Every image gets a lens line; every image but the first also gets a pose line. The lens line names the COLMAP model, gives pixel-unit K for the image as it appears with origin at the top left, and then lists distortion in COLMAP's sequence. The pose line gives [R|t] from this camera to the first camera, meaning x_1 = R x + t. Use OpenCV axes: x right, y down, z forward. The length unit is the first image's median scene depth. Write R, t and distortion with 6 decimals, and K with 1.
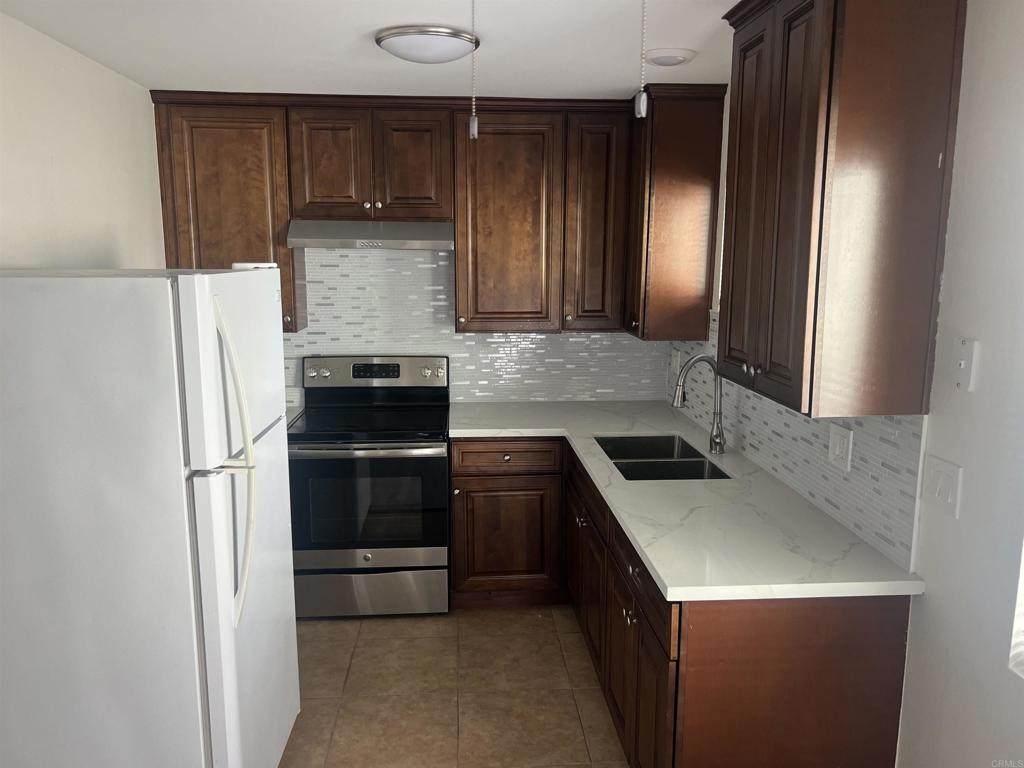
lens RADIAL K [[768.6, 0, 512.0], [0, 768.6, 384.0], [0, 0, 1]] dist [0.089949, -0.155540]
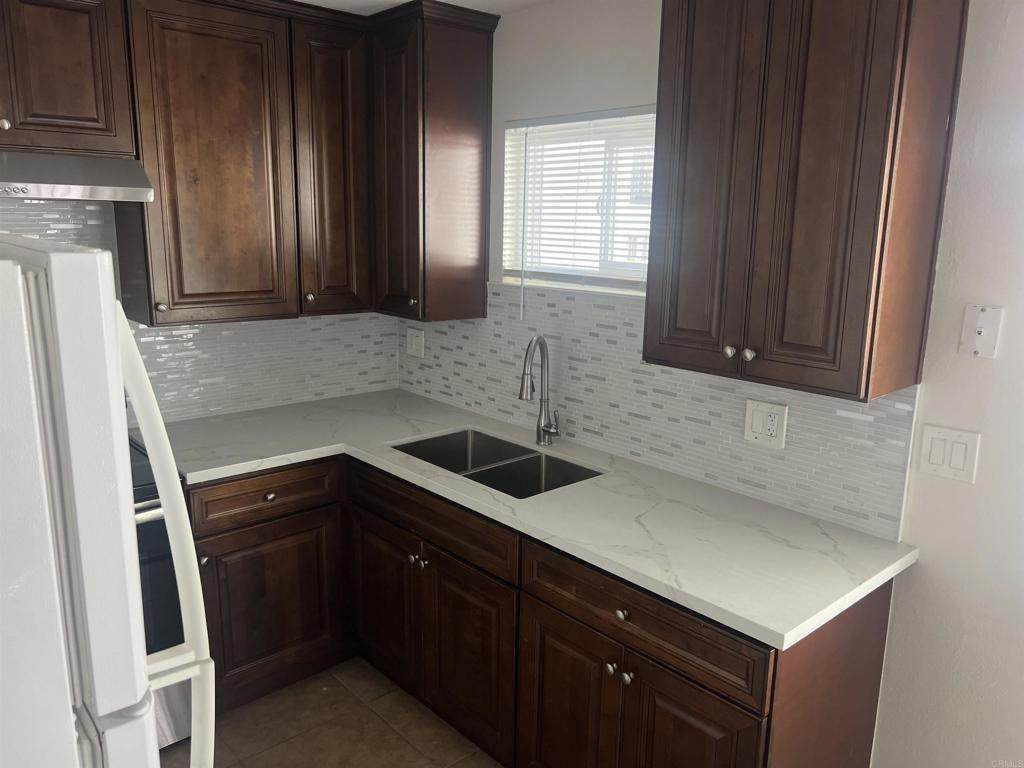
lens RADIAL K [[768.6, 0, 512.0], [0, 768.6, 384.0], [0, 0, 1]] dist [0.089949, -0.155540]
pose [[0.788042, -0.115257, 0.604735, -0.251447], [0.087178, 0.993311, 0.075713, -0.042841], [-0.609417, -0.006946, 0.792819, 0.281350]]
